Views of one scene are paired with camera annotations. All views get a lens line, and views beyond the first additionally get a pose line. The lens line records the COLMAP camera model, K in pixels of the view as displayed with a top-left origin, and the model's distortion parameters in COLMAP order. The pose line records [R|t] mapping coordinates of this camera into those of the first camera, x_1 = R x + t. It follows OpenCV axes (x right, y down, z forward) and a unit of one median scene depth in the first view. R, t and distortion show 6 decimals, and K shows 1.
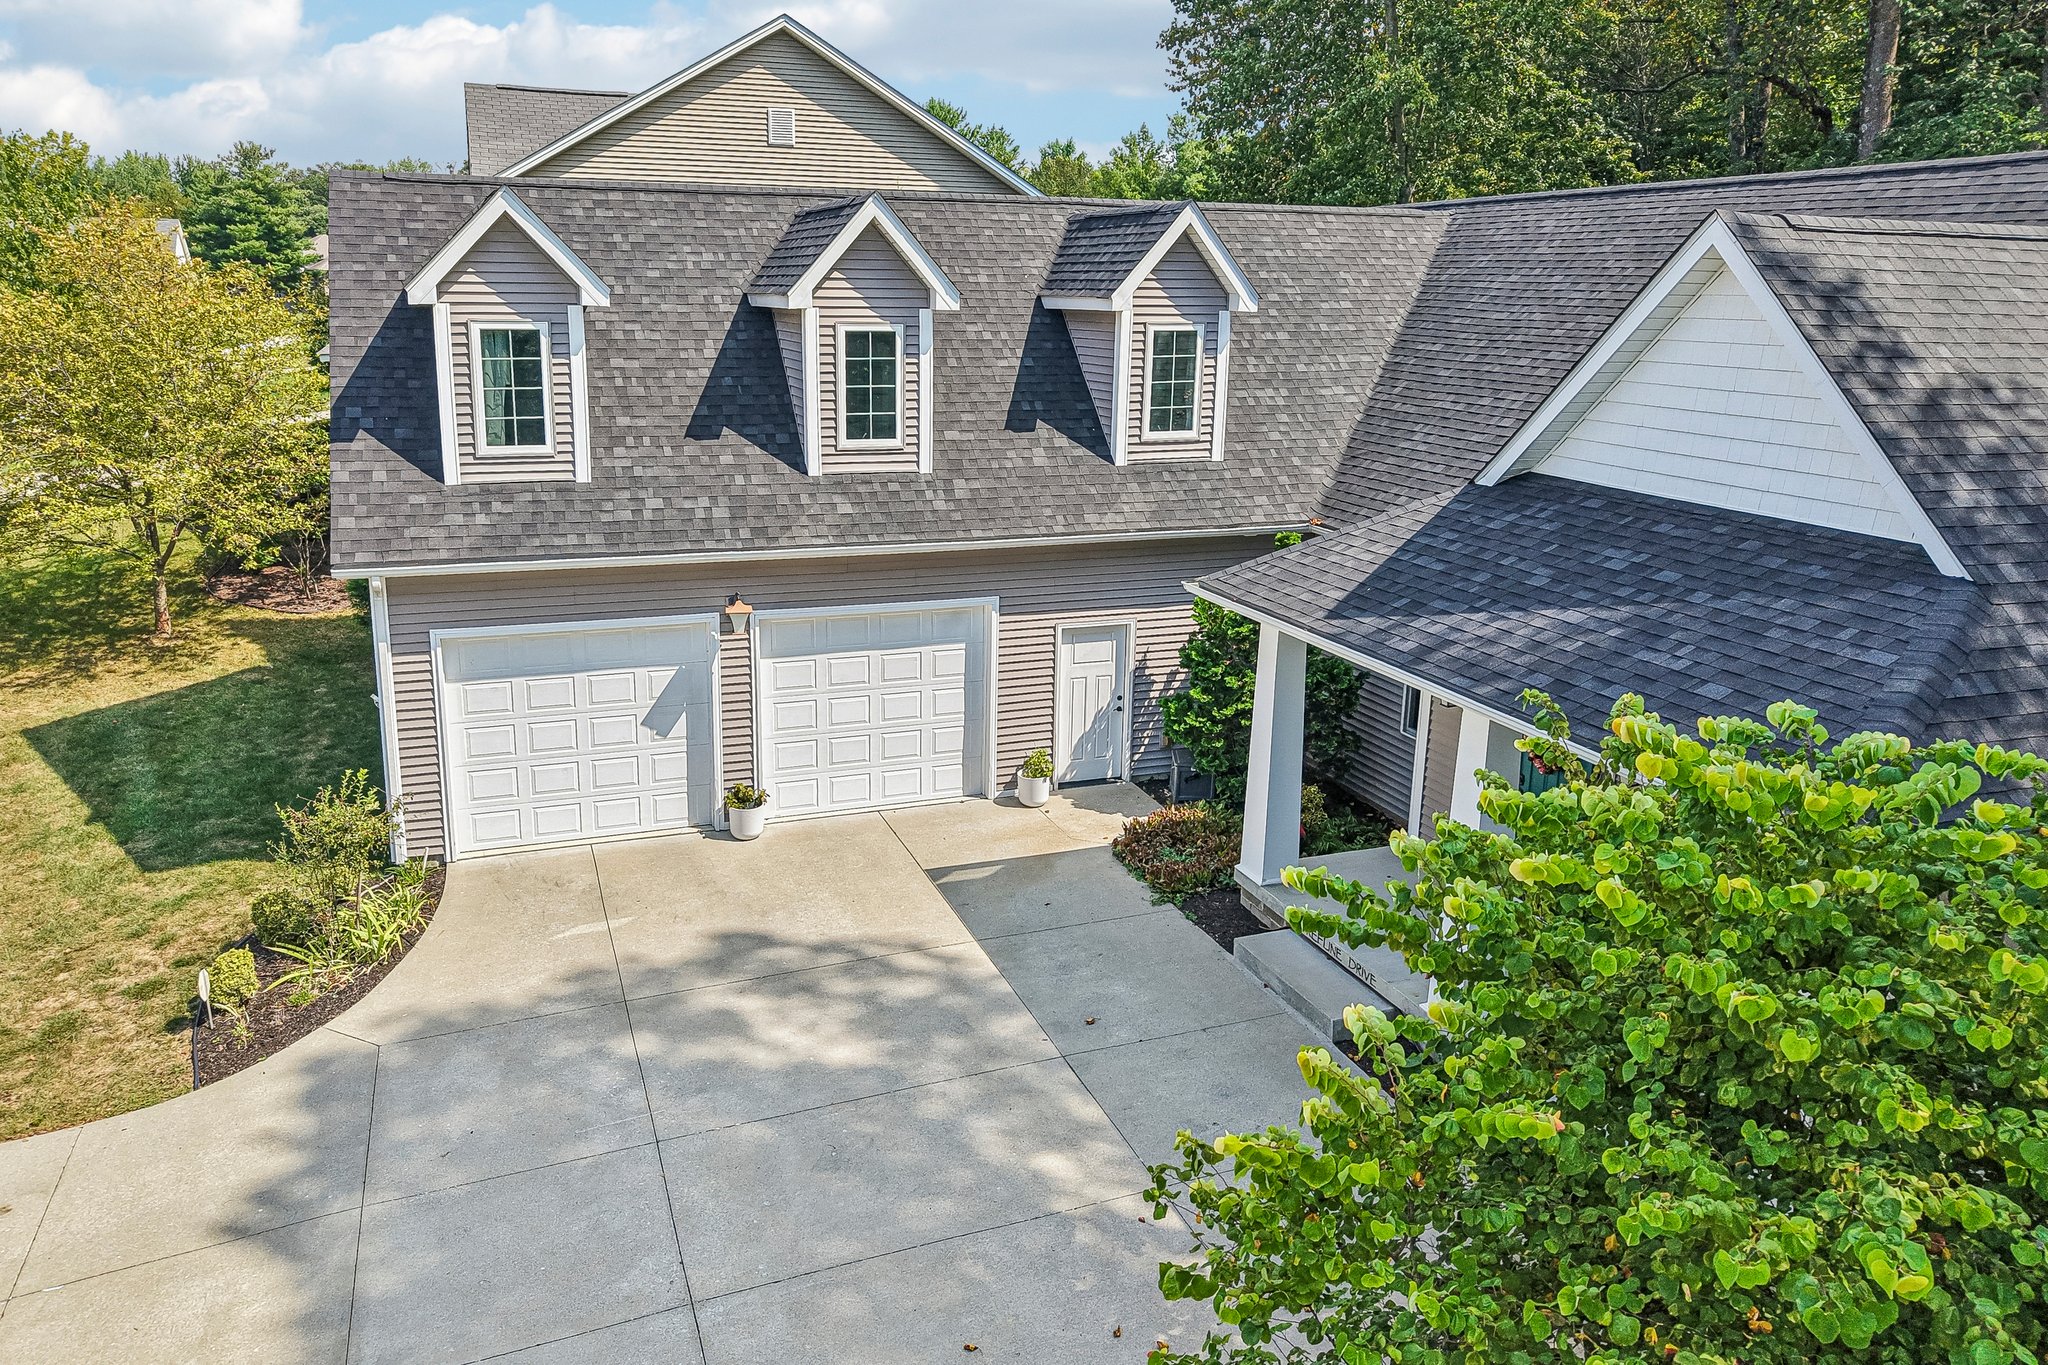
lens RADIAL K [[1399.9, 0, 938.0], [0, 1399.9, 612.2], [0, 0, 1]] dist [0.086708, -0.141549]
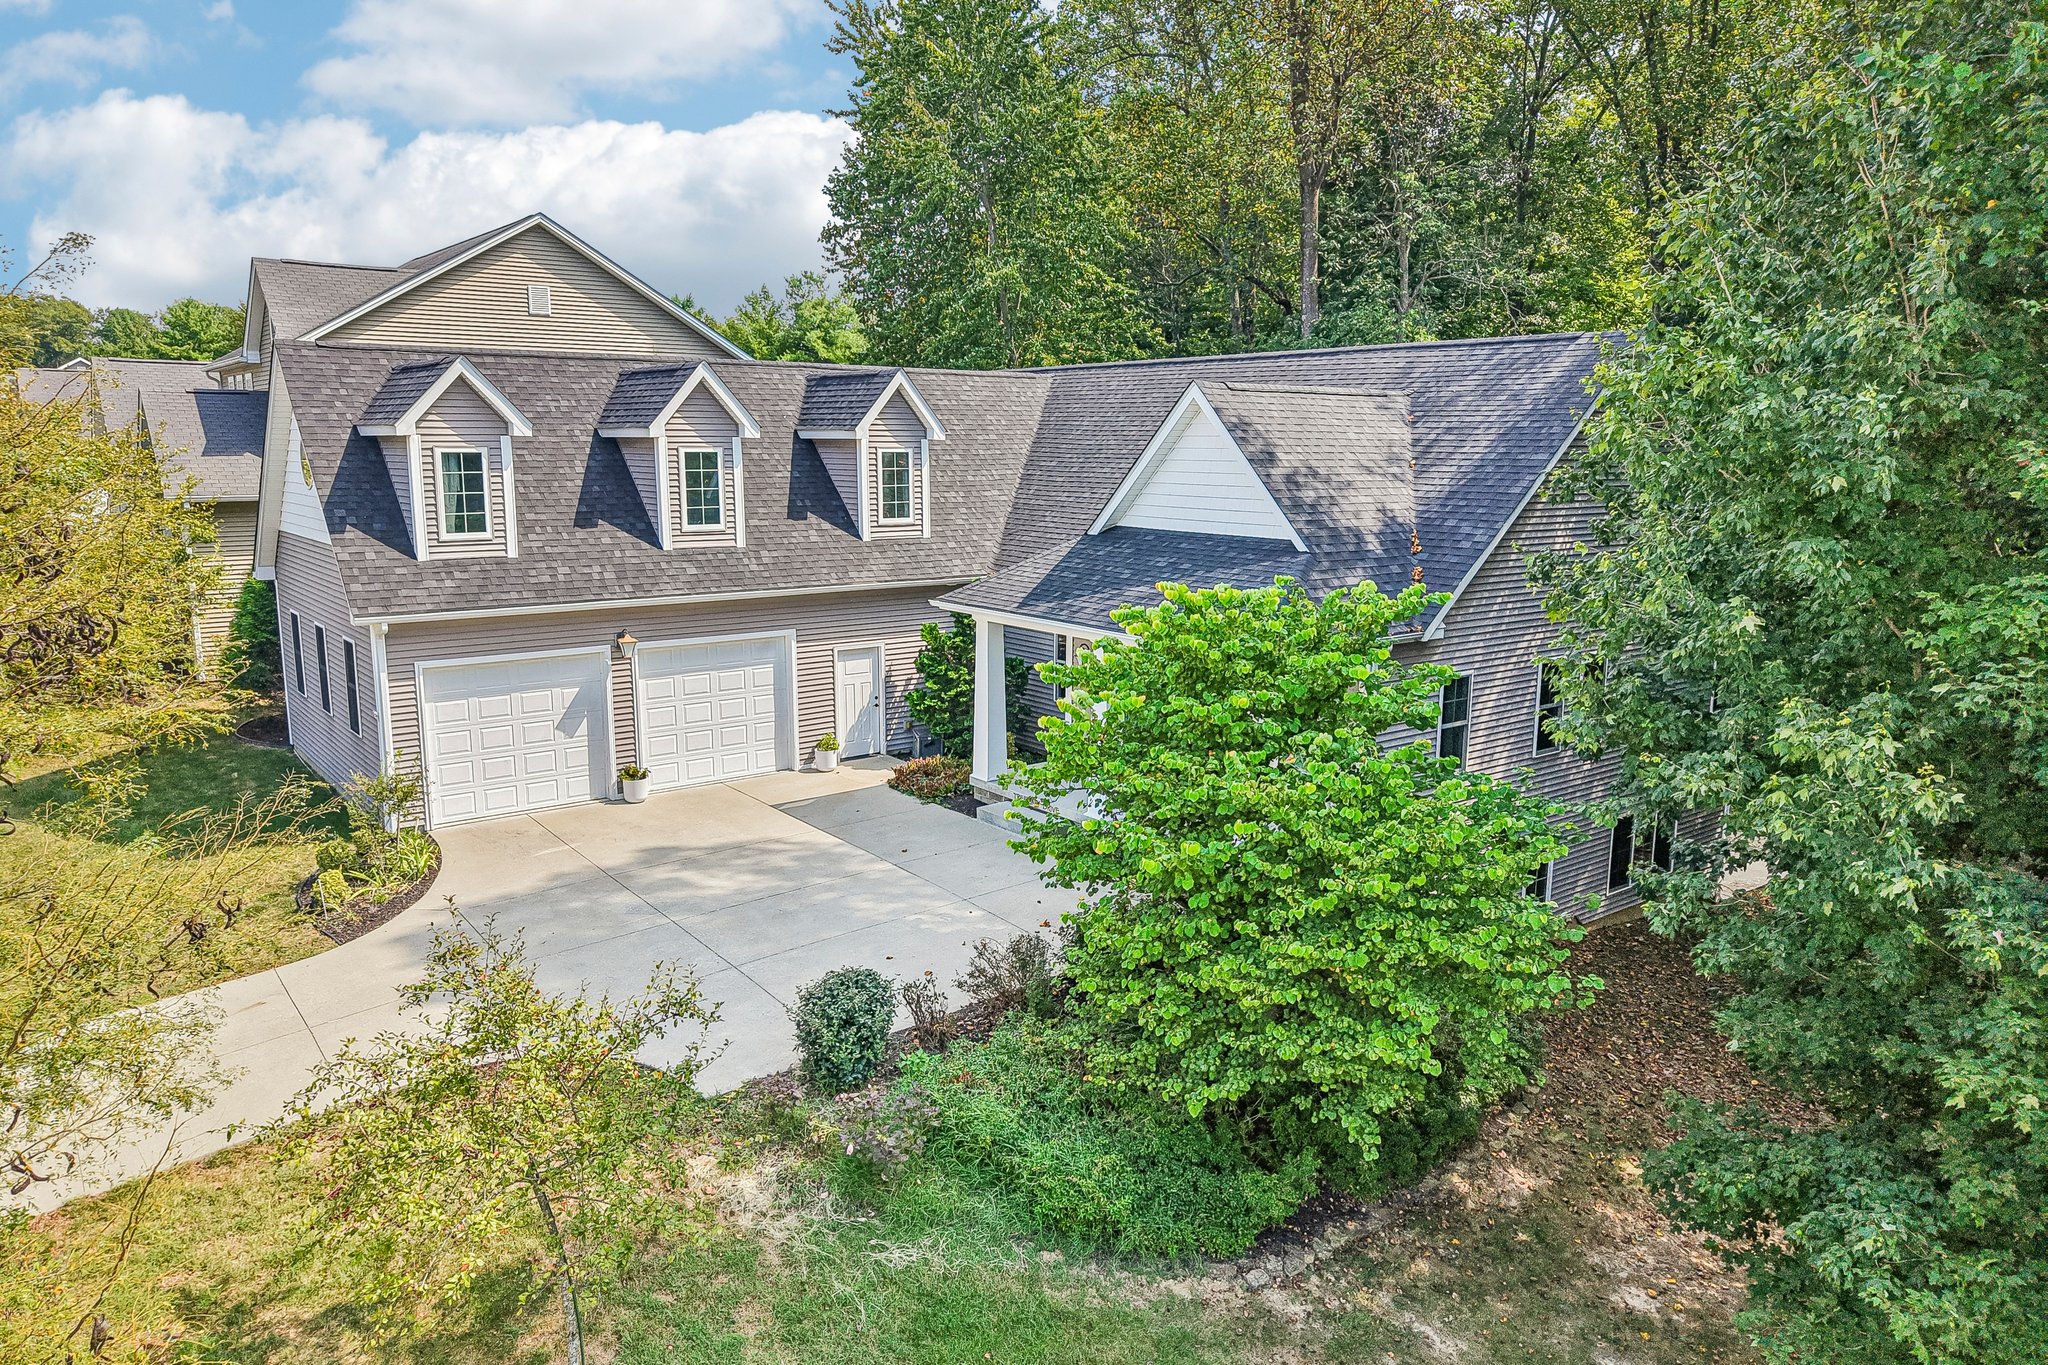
lens RADIAL K [[1402.7, 0, 1024.0], [0, 1402.7, 682.5], [0, 0, 1]] dist [0.002273, -0.002848]
pose [[0.945445, -0.062237, 0.319781, -0.213348], [0.078535, 0.996175, -0.038315, 0.125268], [-0.316173, 0.061339, 0.946717, -0.493316]]
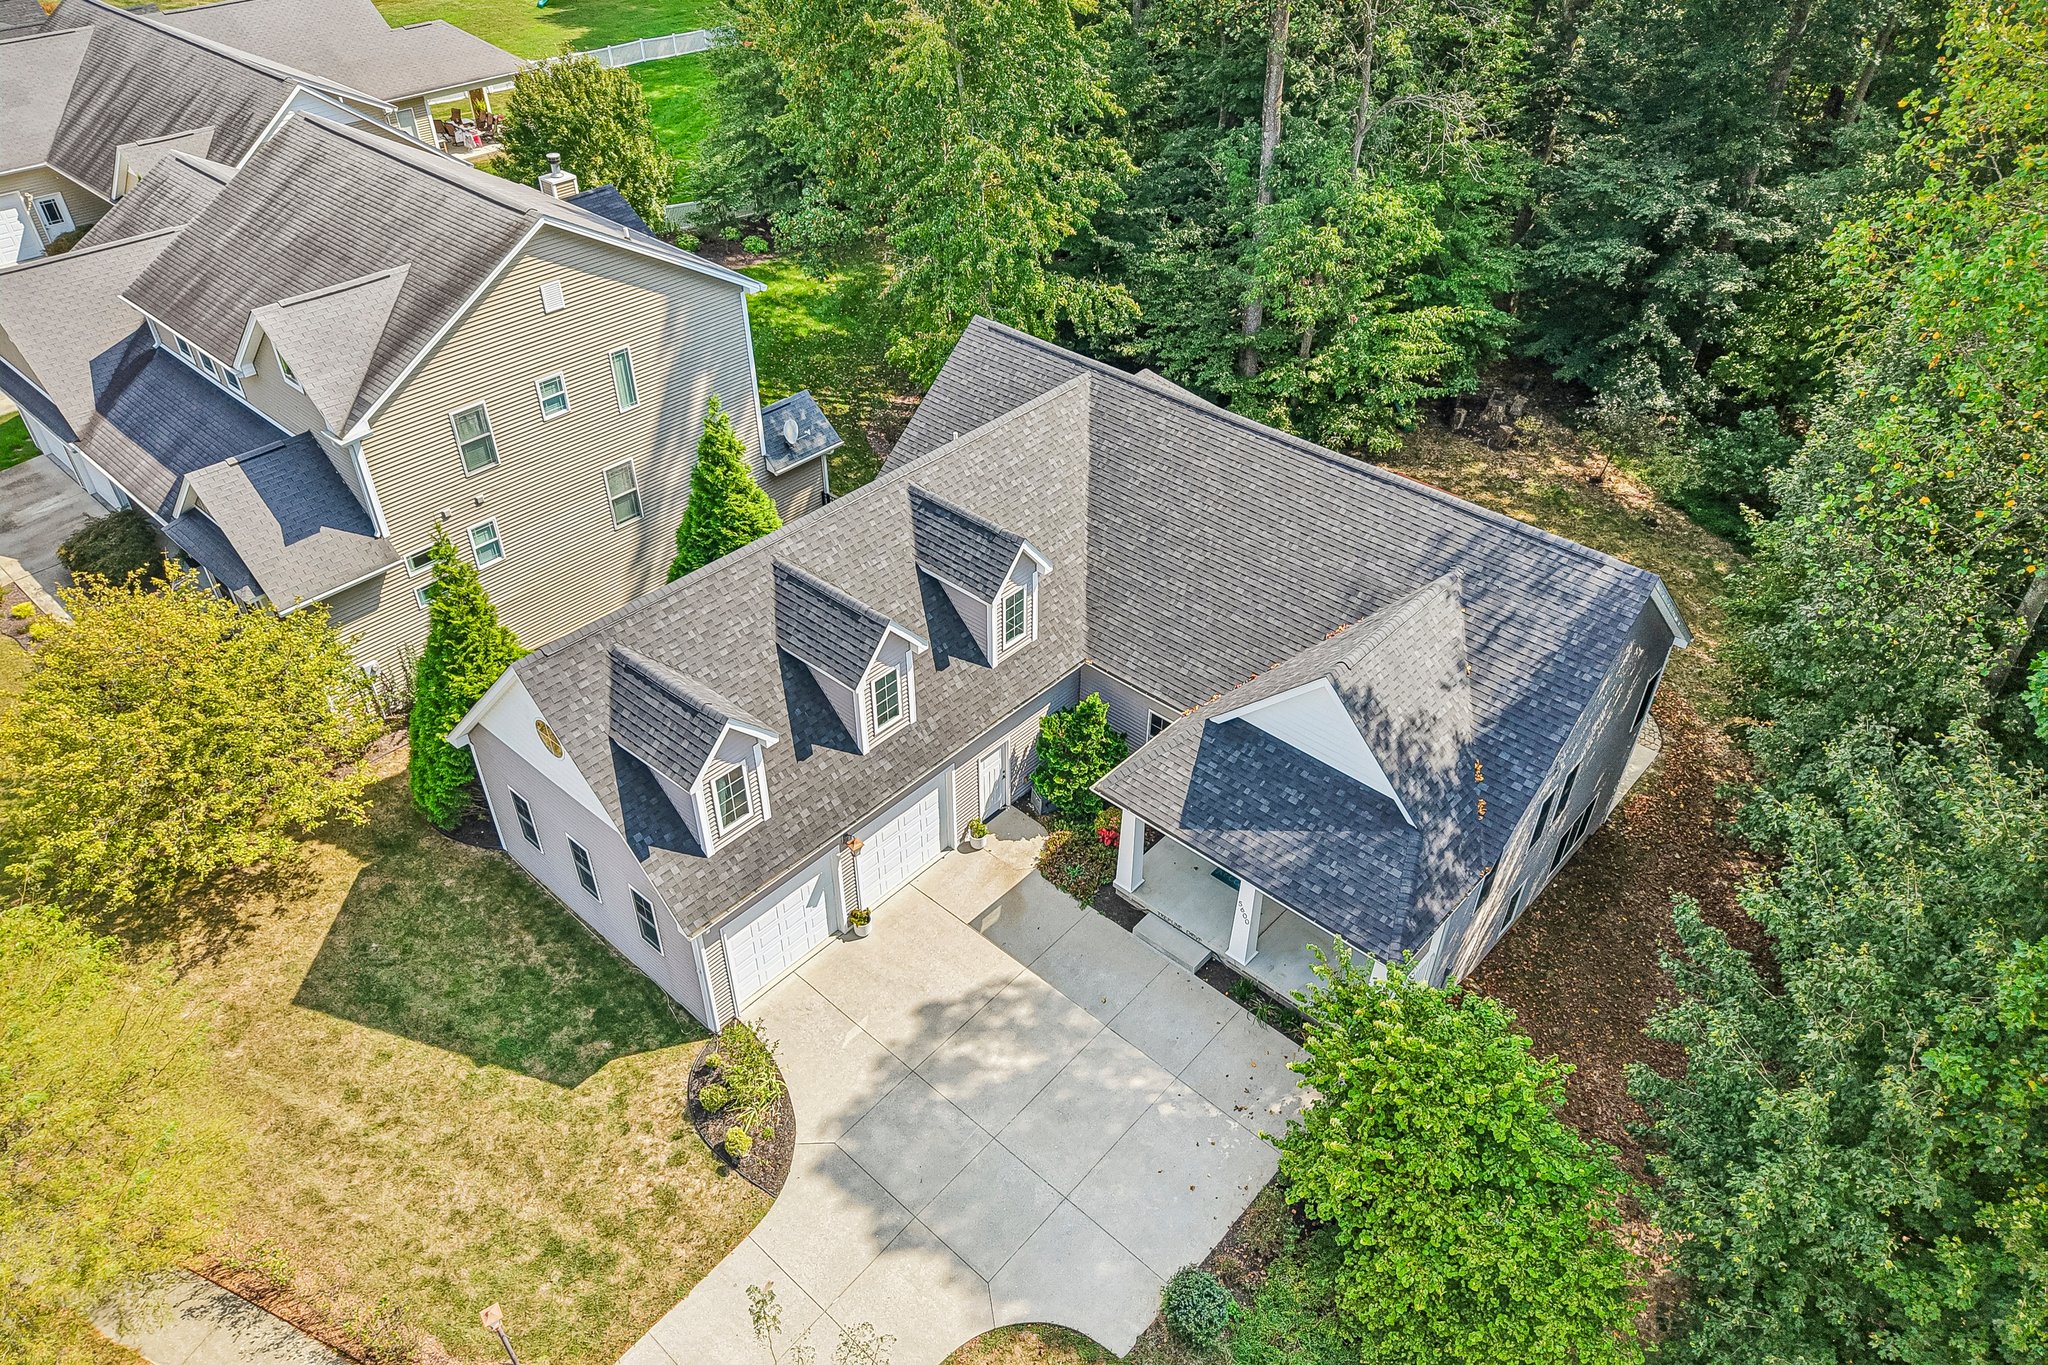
lens RADIAL K [[1353.3, 0, 1010.6], [0, 1353.3, 679.8], [0, 0, 1]] dist [0.062717, -0.063886]
pose [[0.870985, -0.308259, 0.382573, -0.554212], [0.114402, 0.884523, 0.452252, -0.931461], [-0.477805, -0.350137, 0.805671, -0.429960]]
